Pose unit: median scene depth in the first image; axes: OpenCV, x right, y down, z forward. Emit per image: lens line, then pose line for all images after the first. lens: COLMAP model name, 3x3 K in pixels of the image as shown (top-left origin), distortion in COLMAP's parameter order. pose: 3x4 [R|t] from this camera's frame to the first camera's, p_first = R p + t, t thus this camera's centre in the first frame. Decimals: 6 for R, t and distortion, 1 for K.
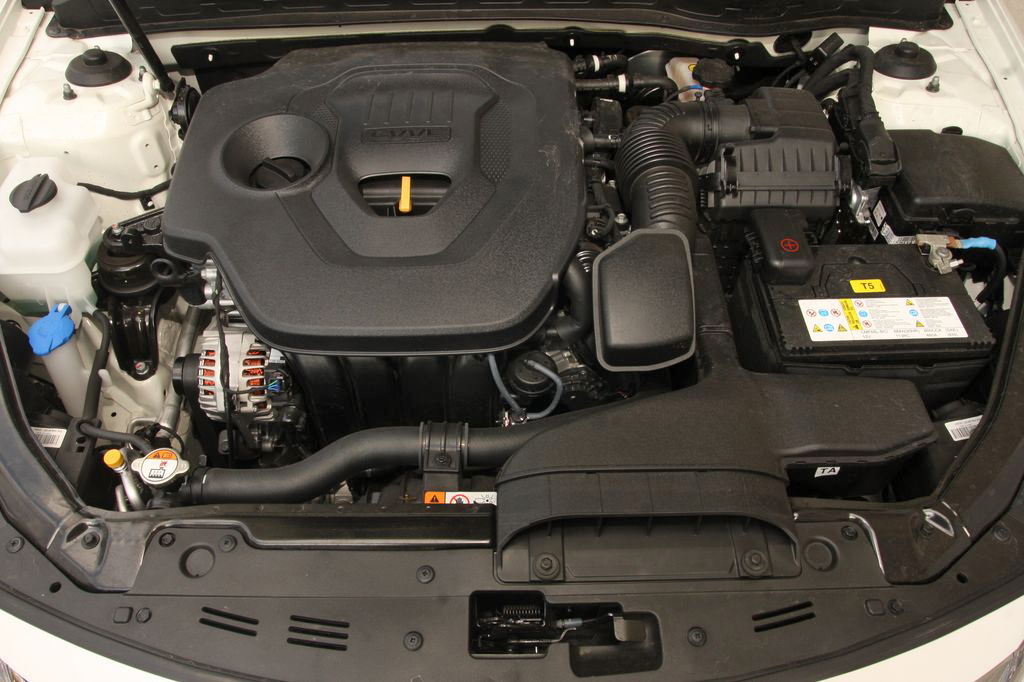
lens RADIAL K [[779.9, 0, 516.9], [0, 779.9, 340.6], [0, 0, 1]] dist [-0.131687, 0.095478]
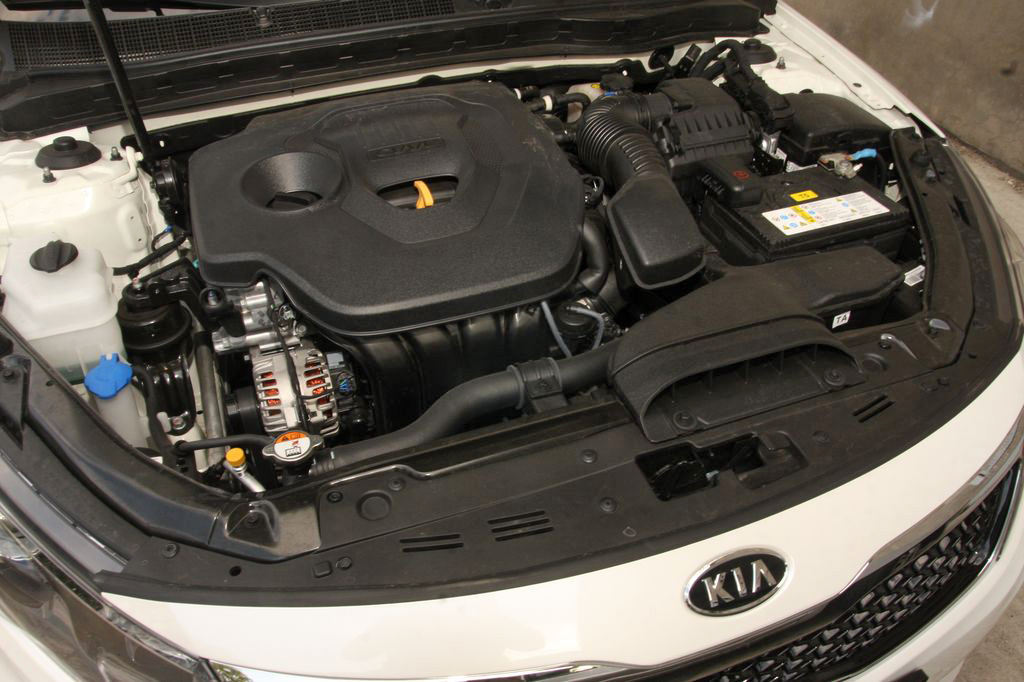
lens RADIAL K [[779.9, 0, 508.0], [0, 779.9, 342.1], [0, 0, 1]] dist [-0.131687, 0.095478]
pose [[0.943574, -0.213557, 0.253105, -0.350530], [0.257829, 0.953389, -0.156762, 0.217658], [-0.207829, 0.213175, 0.954654, -0.046054]]
